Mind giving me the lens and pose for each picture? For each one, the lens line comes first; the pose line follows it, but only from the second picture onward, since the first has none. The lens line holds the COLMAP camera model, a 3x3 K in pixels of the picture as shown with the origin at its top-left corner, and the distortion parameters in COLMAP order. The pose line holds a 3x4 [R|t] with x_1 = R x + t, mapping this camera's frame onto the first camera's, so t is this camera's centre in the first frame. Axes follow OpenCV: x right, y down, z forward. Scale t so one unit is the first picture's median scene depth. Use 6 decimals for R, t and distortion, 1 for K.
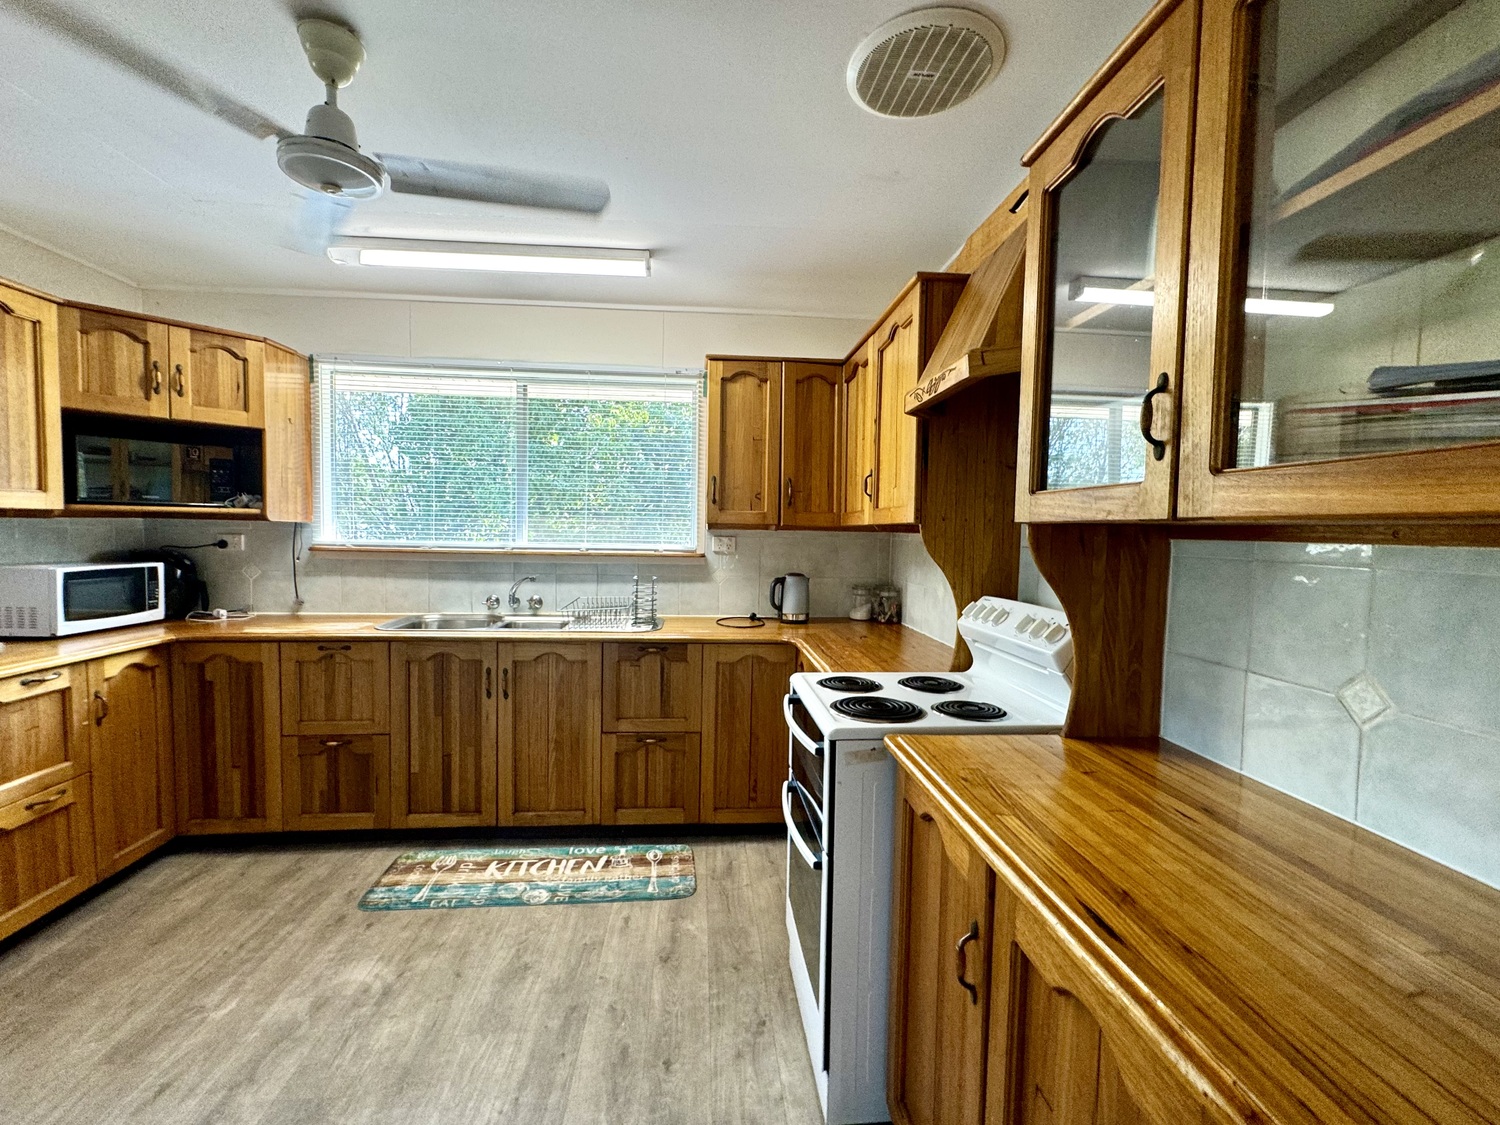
lens RADIAL K [[641.4, 0, 750.0], [0, 641.4, 562.5], [0, 0, 1]] dist [-0.000225, -0.000069]
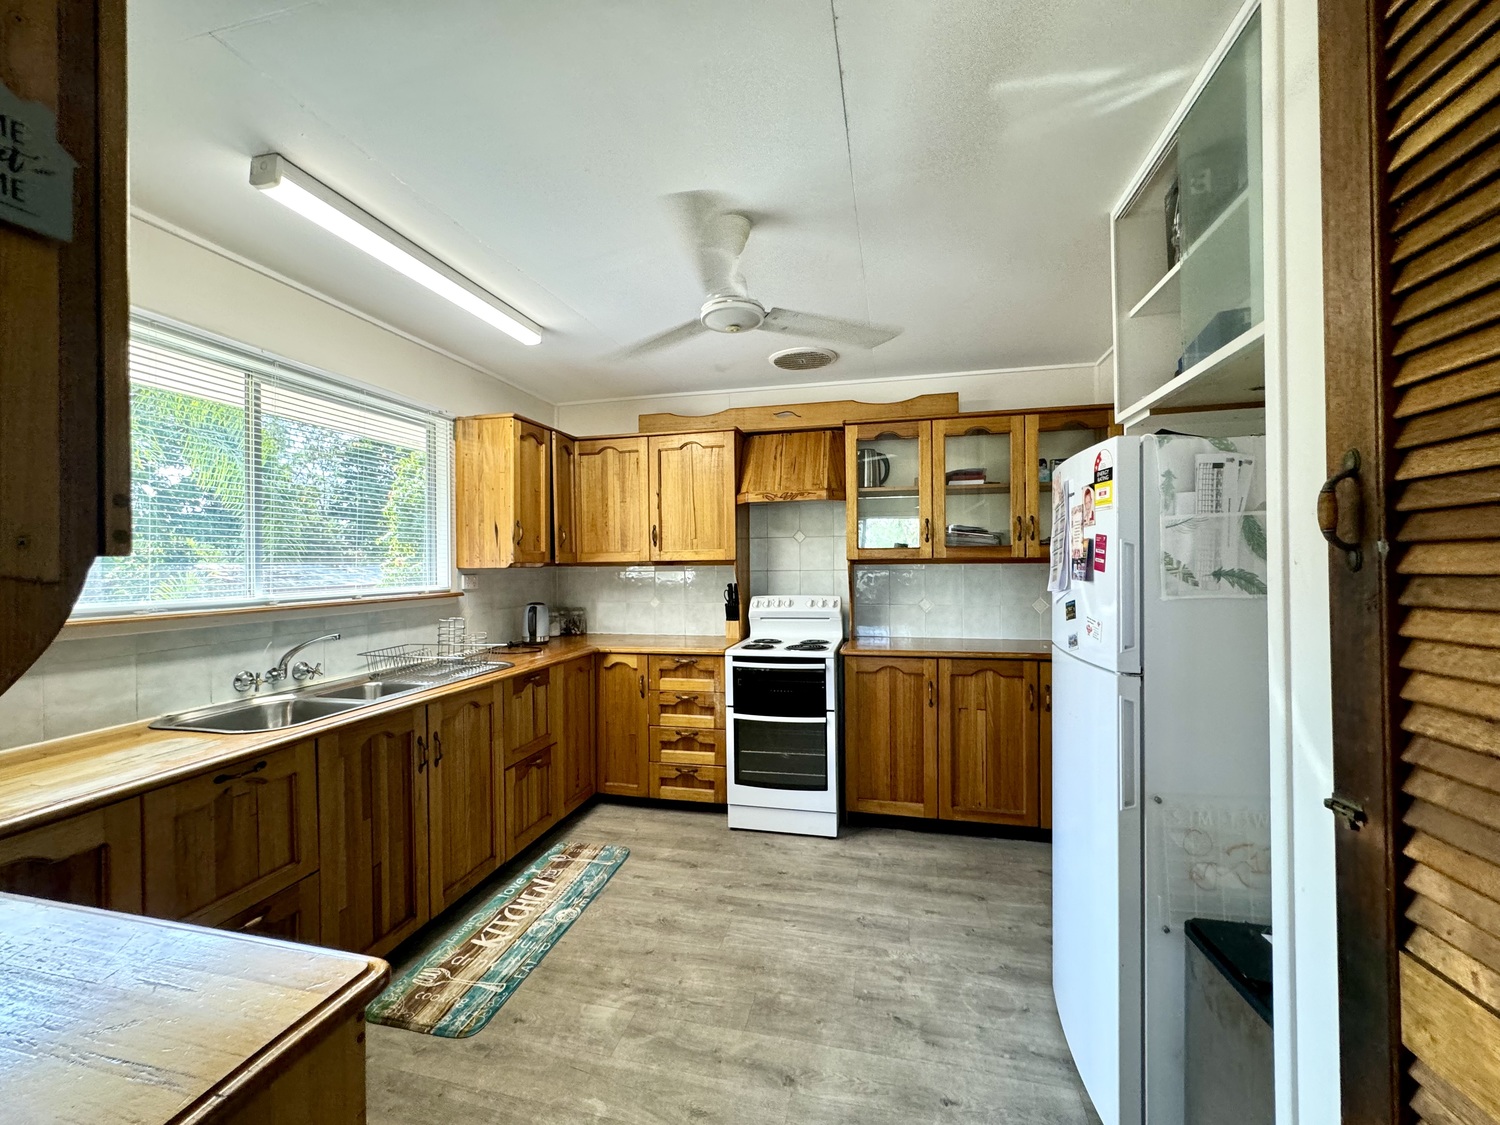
lens RADIAL K [[600.1, 0, 750.0], [0, 600.1, 562.5], [0, 0, 1]] dist [-0.000149, 0.000178]
pose [[0.312029, -0.023271, 0.949788, -1.068112], [0.066154, 0.997806, 0.002715, -0.041807], [-0.947767, 0.061985, 0.312884, 0.332208]]
